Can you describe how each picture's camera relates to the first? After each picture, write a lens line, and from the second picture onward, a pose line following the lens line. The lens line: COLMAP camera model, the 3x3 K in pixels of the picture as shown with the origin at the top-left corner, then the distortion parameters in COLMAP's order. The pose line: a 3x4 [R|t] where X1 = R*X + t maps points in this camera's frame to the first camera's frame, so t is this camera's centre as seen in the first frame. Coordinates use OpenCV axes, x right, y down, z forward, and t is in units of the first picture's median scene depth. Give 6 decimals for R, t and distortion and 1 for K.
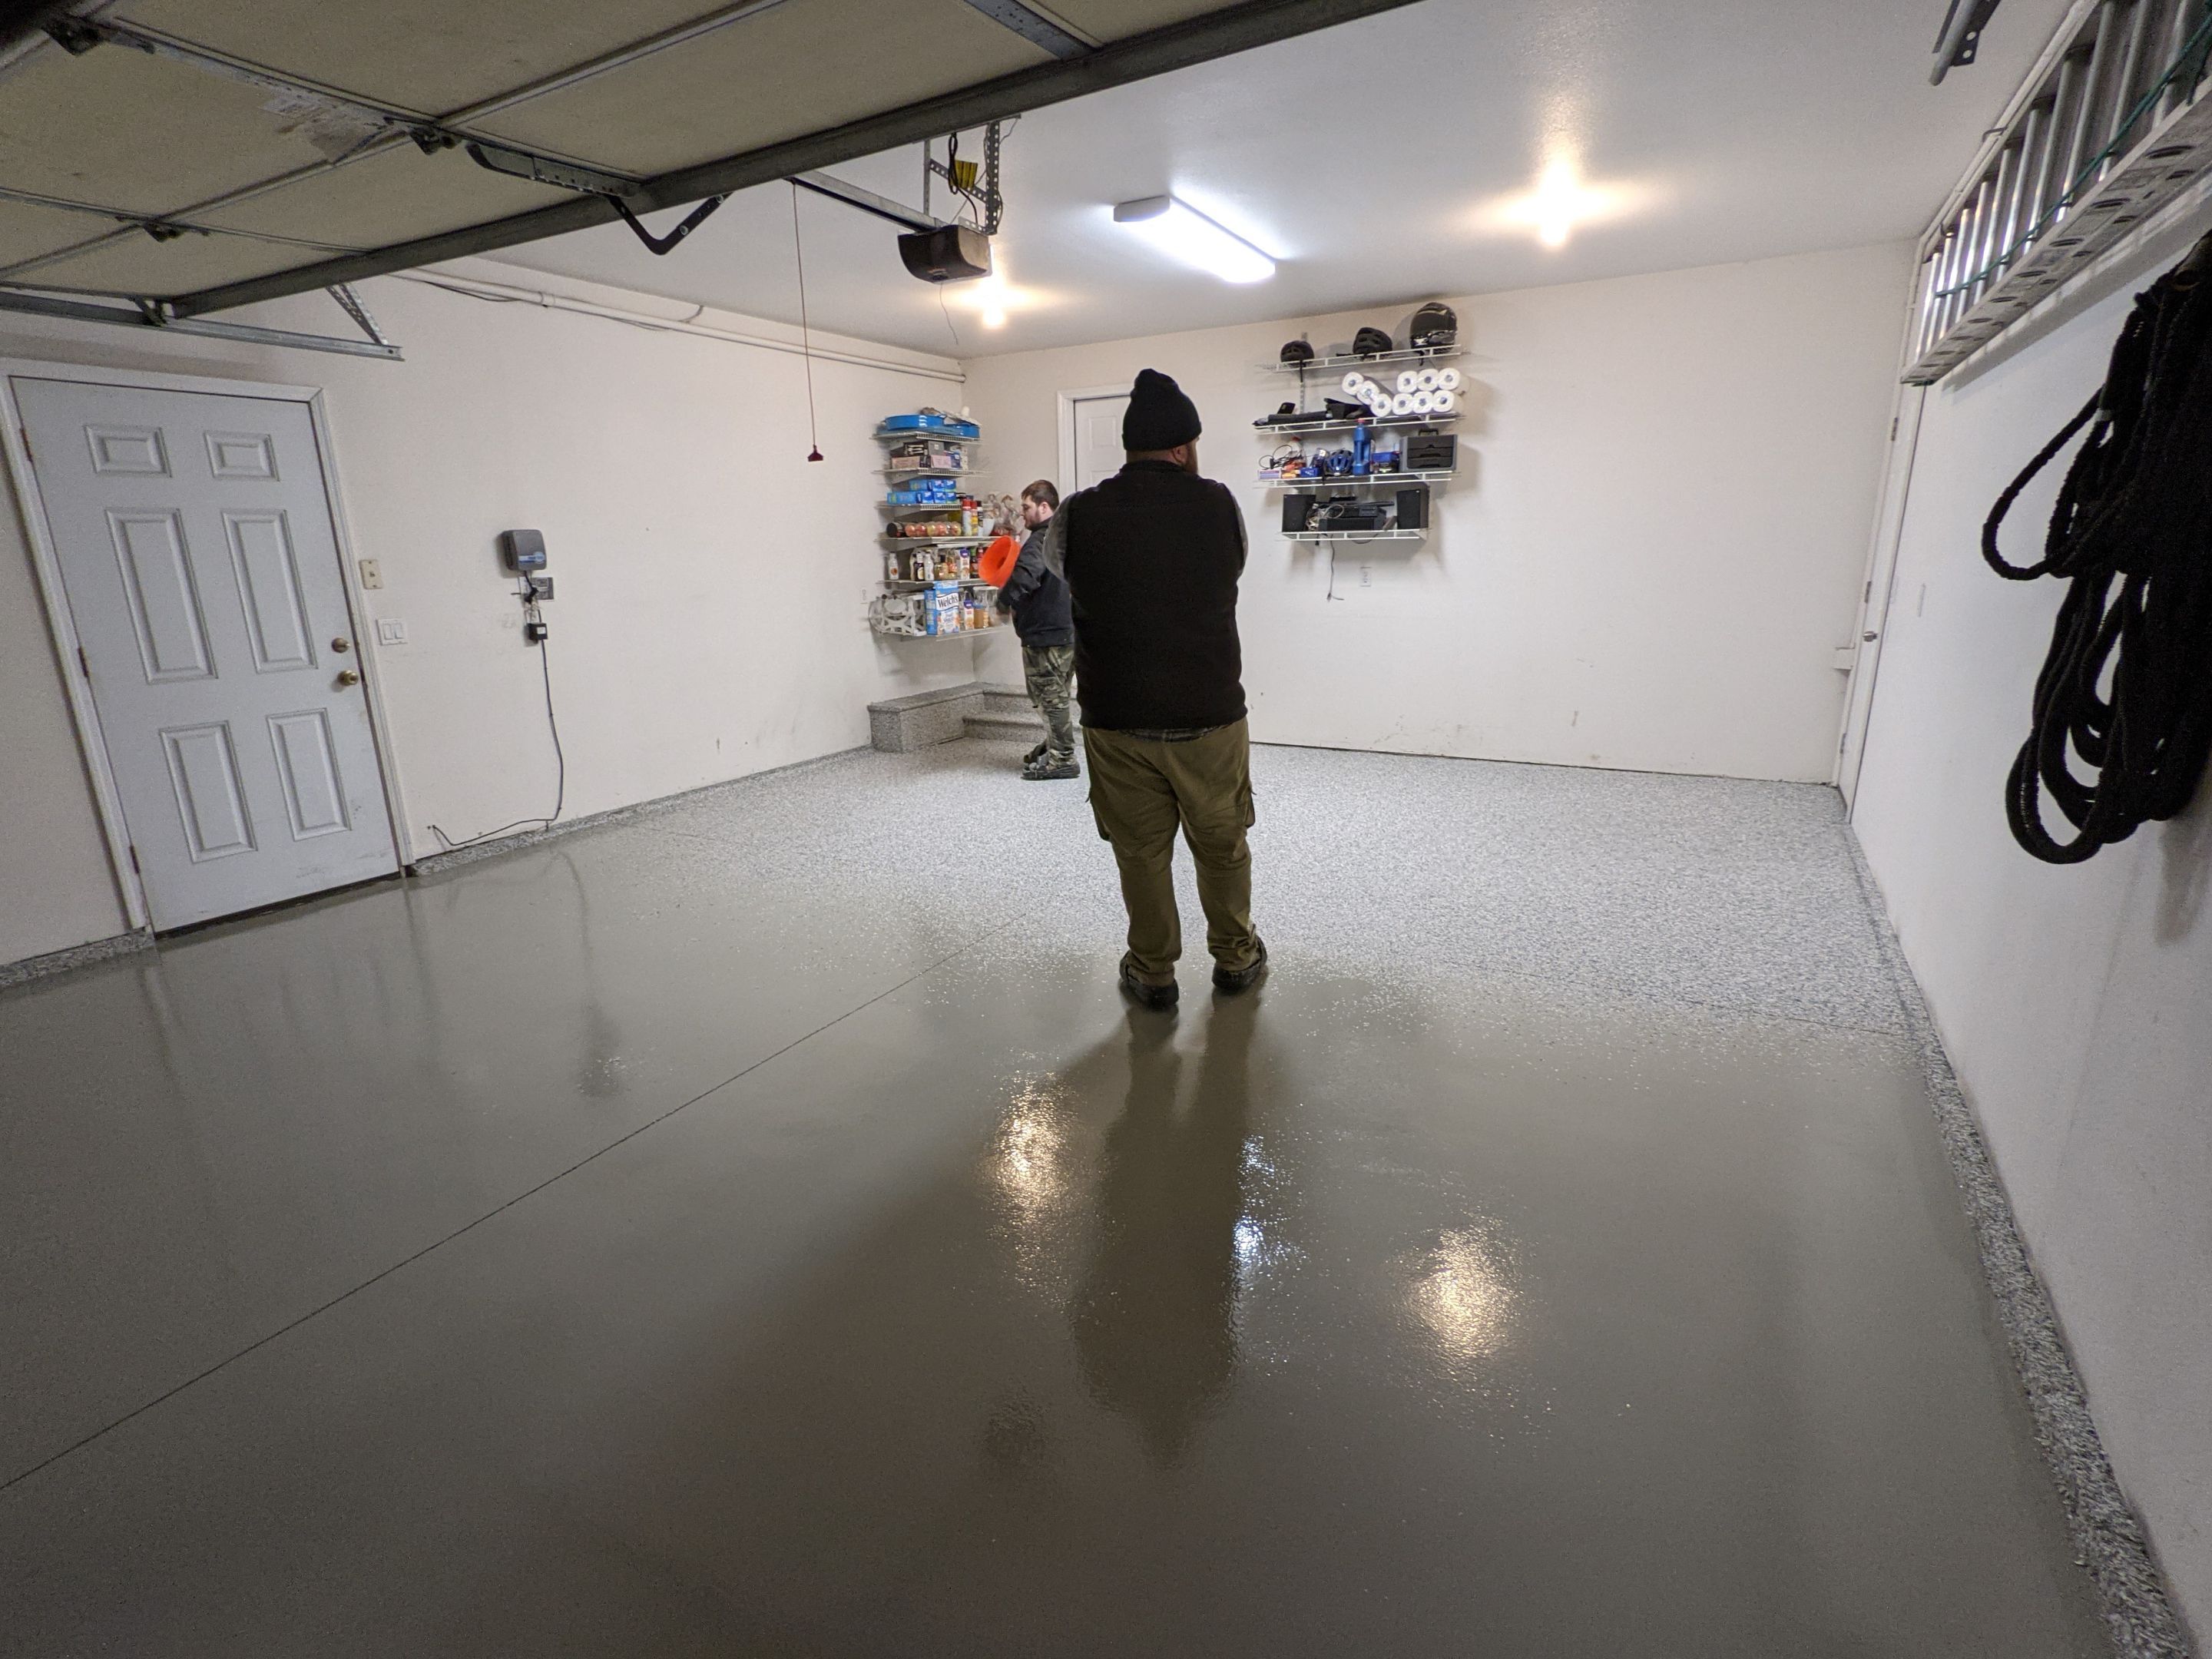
lens RADIAL K [[1055.8, 0, 1106.0], [0, 1055.8, 829.5], [0, 0, 1]] dist [0.000564, 0.000676]
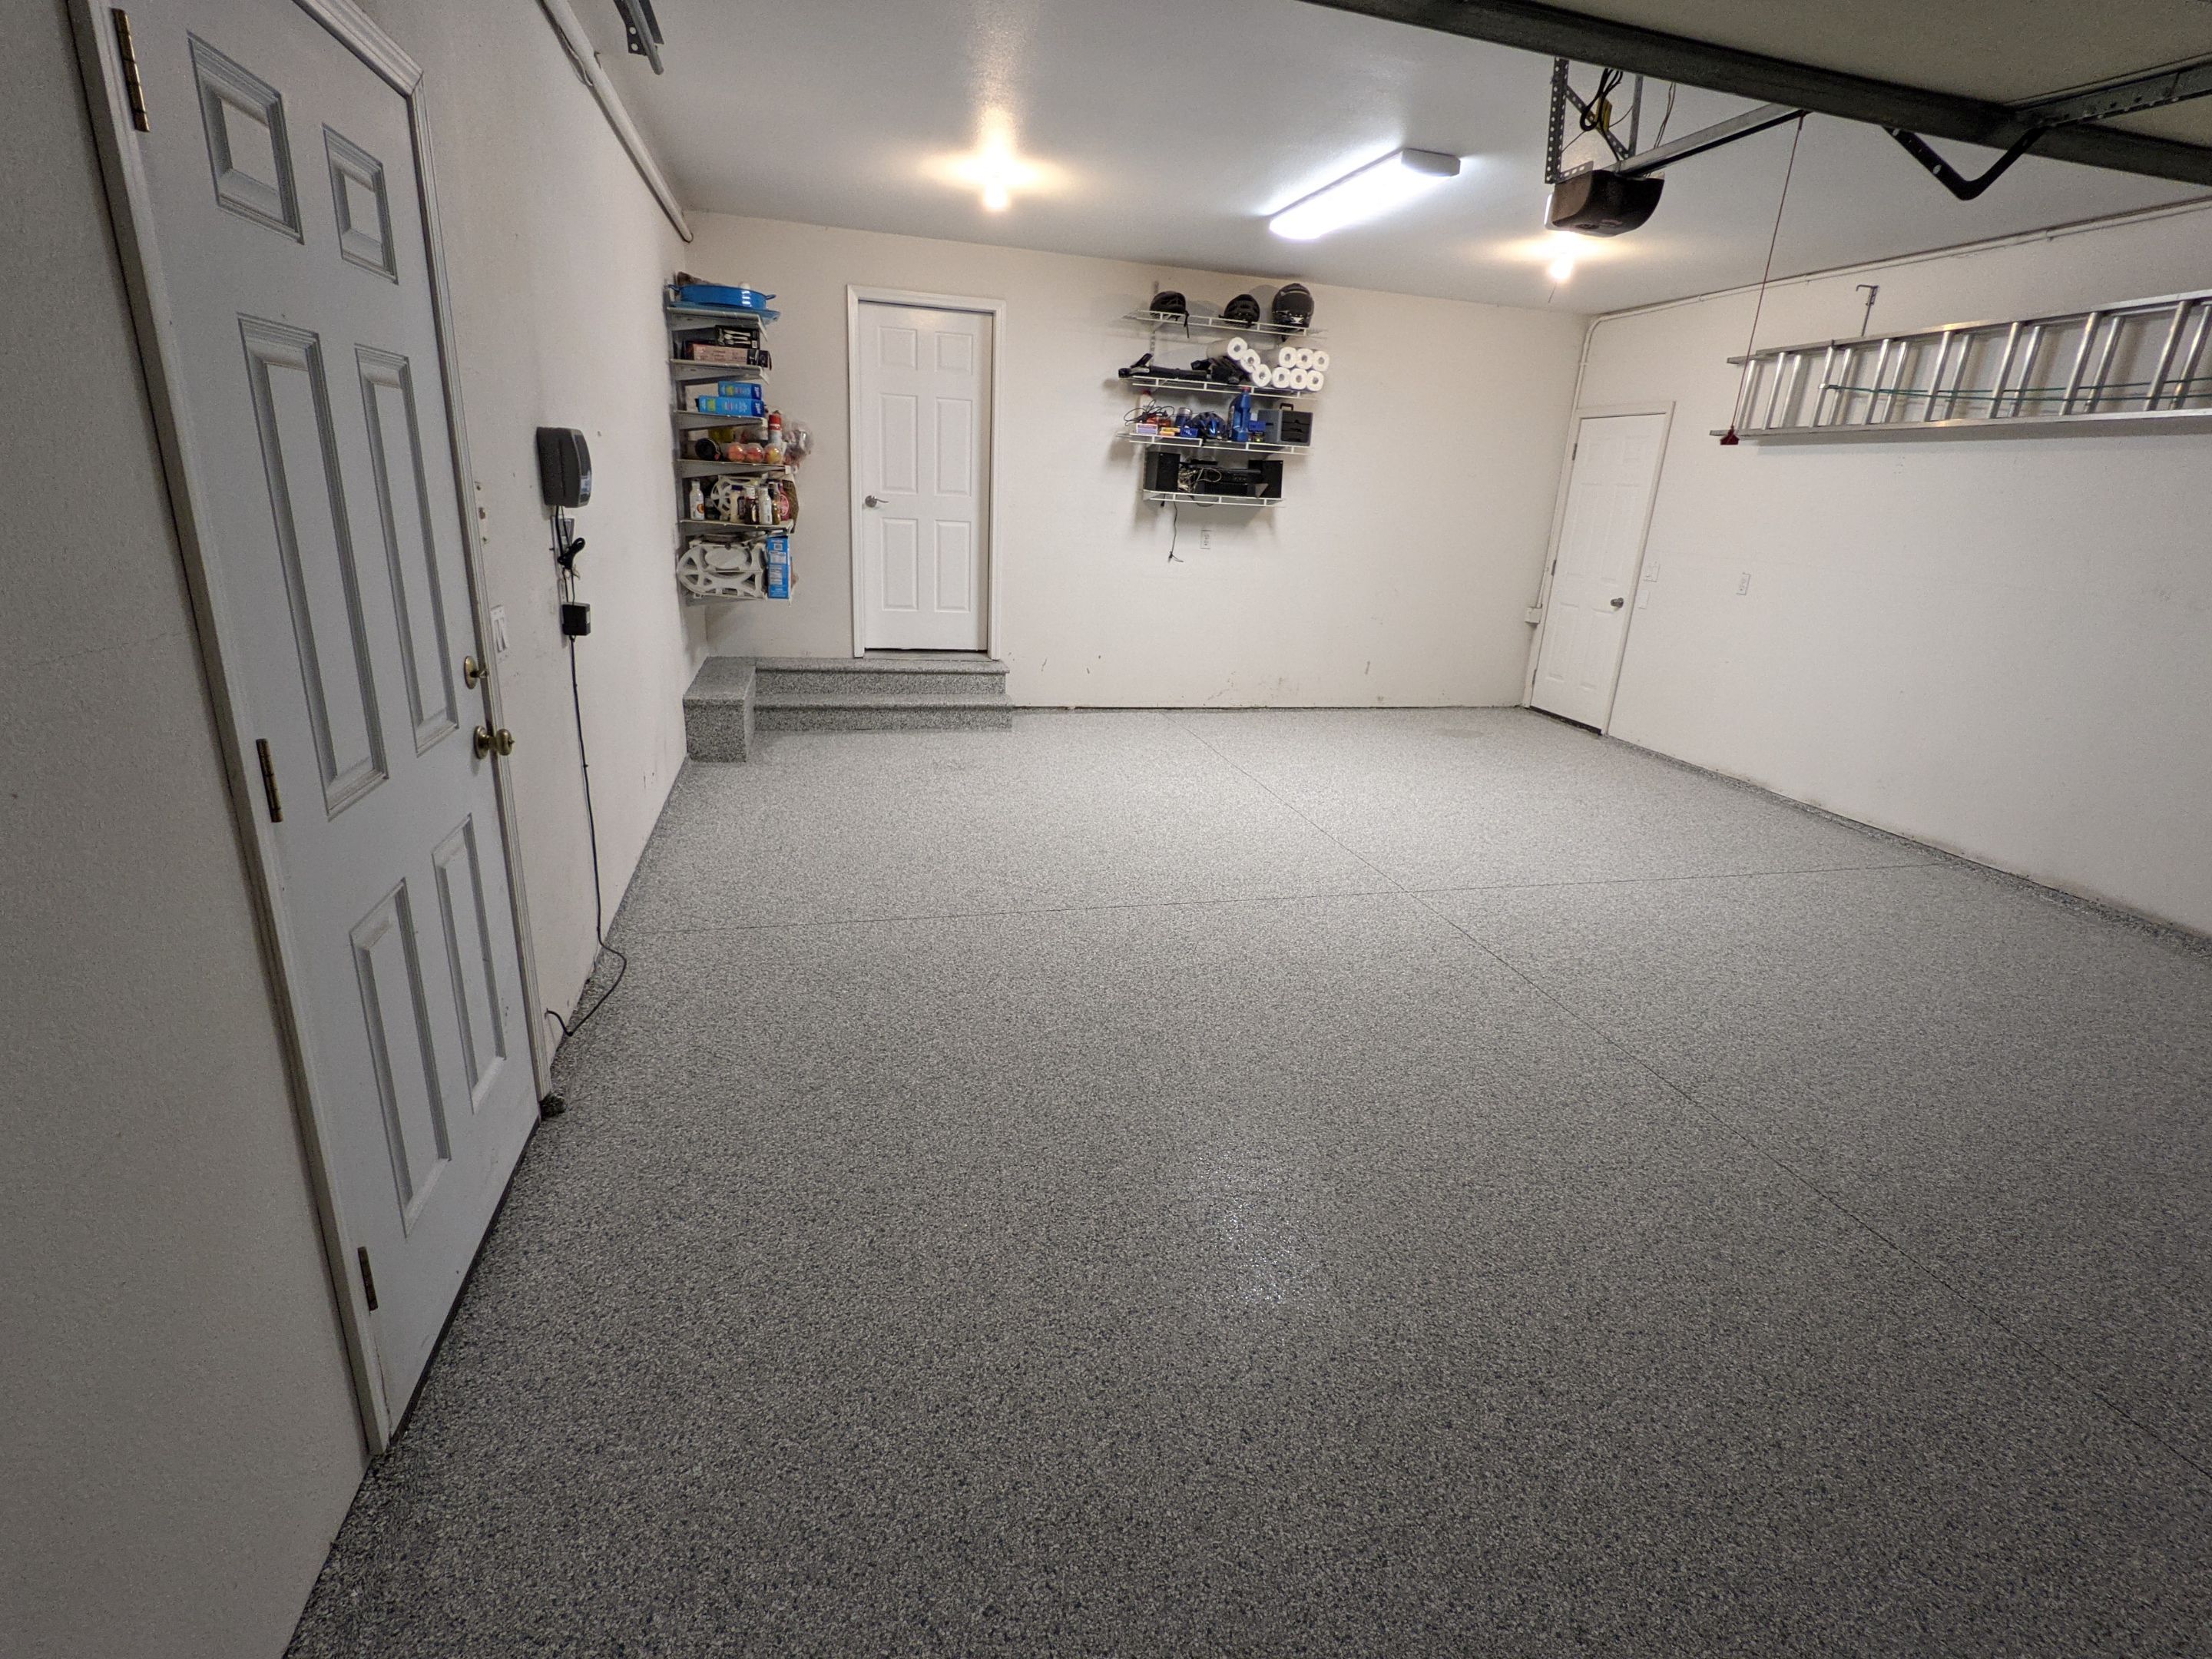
lens RADIAL K [[1061.6, 0, 1119.5], [0, 1061.6, 829.8], [0, 0, 1]] dist [-0.000990, 0.001421]
pose [[0.710643, -0.158118, 0.685555, -0.624218], [0.115533, 0.987417, 0.107978, -0.089755], [-0.694002, 0.002470, 0.719969, 0.347983]]
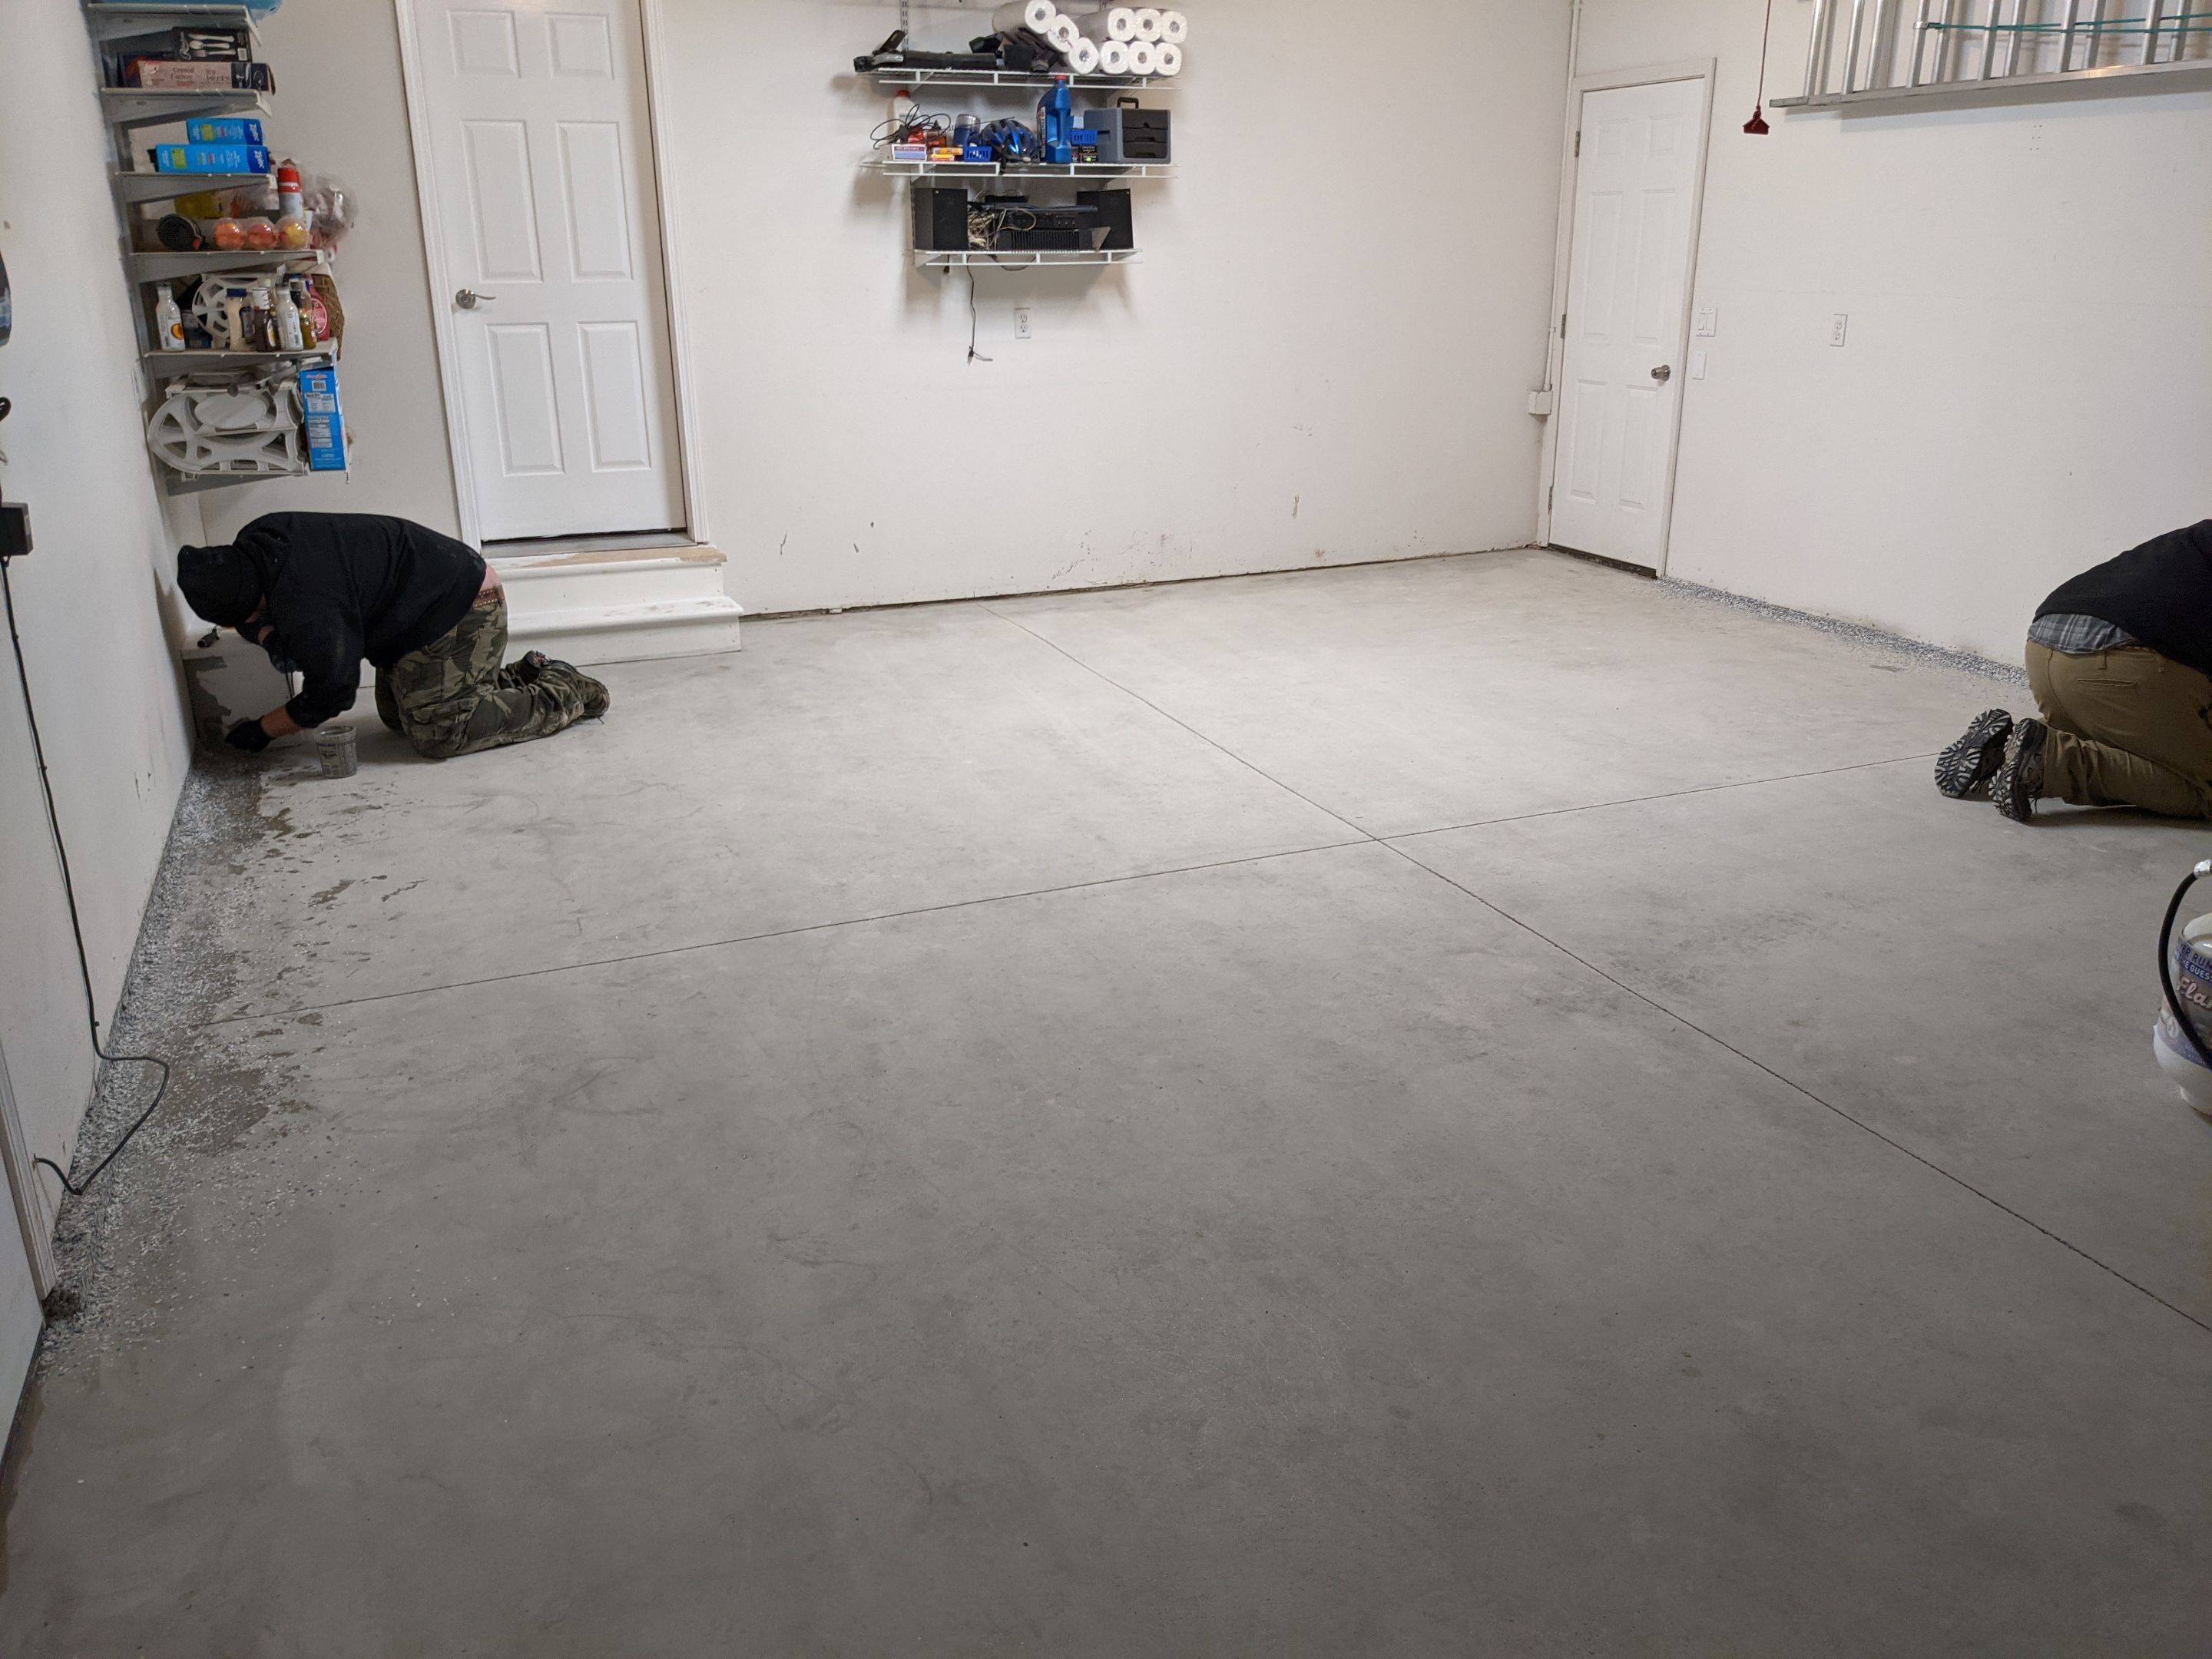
lens RADIAL K [[1744.2, 0, 1119.4], [0, 1744.2, 814.0], [0, 0, 1]] dist [0.028458, -0.032525]
pose [[0.614874, -0.230965, 0.754046, -0.650538], [0.202815, 0.970304, 0.131823, -0.084996], [-0.762100, 0.071877, 0.643457, 0.320631]]
